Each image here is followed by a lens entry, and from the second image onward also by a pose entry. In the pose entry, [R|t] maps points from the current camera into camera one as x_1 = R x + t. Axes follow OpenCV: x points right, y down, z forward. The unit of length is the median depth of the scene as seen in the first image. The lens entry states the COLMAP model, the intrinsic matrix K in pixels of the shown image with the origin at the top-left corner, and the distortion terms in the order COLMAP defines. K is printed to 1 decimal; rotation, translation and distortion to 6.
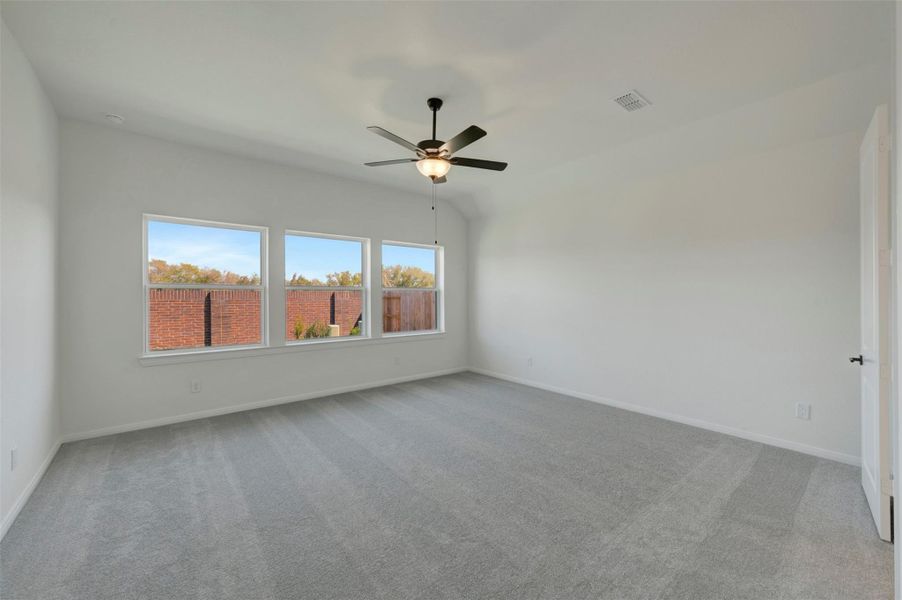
lens RADIAL K [[357.9, 0, 456.2], [0, 357.9, 293.3], [0, 0, 1]] dist [0.001033, -0.000157]
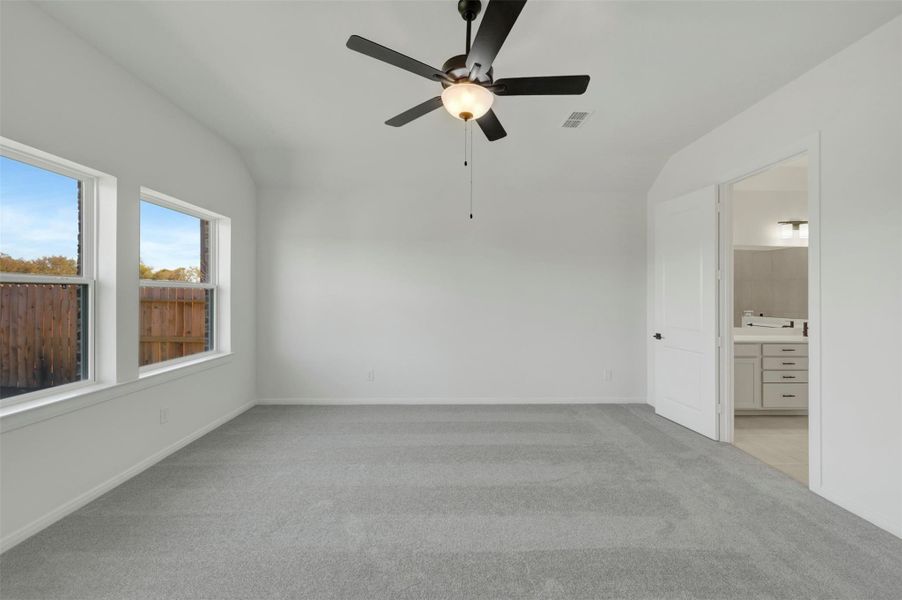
lens RADIAL K [[357.9, 0, 456.2], [0, 357.9, 293.3], [0, 0, 1]] dist [0.001033, -0.000157]
pose [[0.627078, 0.002813, 0.778951, -0.271634], [-0.003930, 0.999992, -0.000448, 0.000443], [-0.778946, -0.002780, 0.627084, 0.278090]]
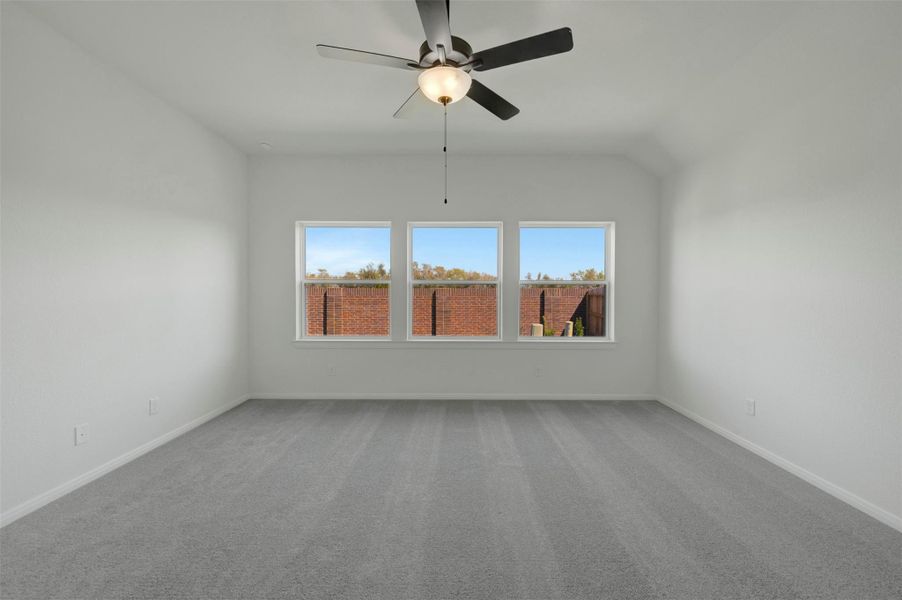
lens RADIAL K [[357.9, 0, 456.2], [0, 357.9, 293.3], [0, 0, 1]] dist [0.001033, -0.000157]
pose [[0.767346, -0.000052, -0.641233, 0.178138], [0.001020, 0.999999, 0.001140, 0.010682], [0.641232, -0.001529, 0.767345, 0.238589]]
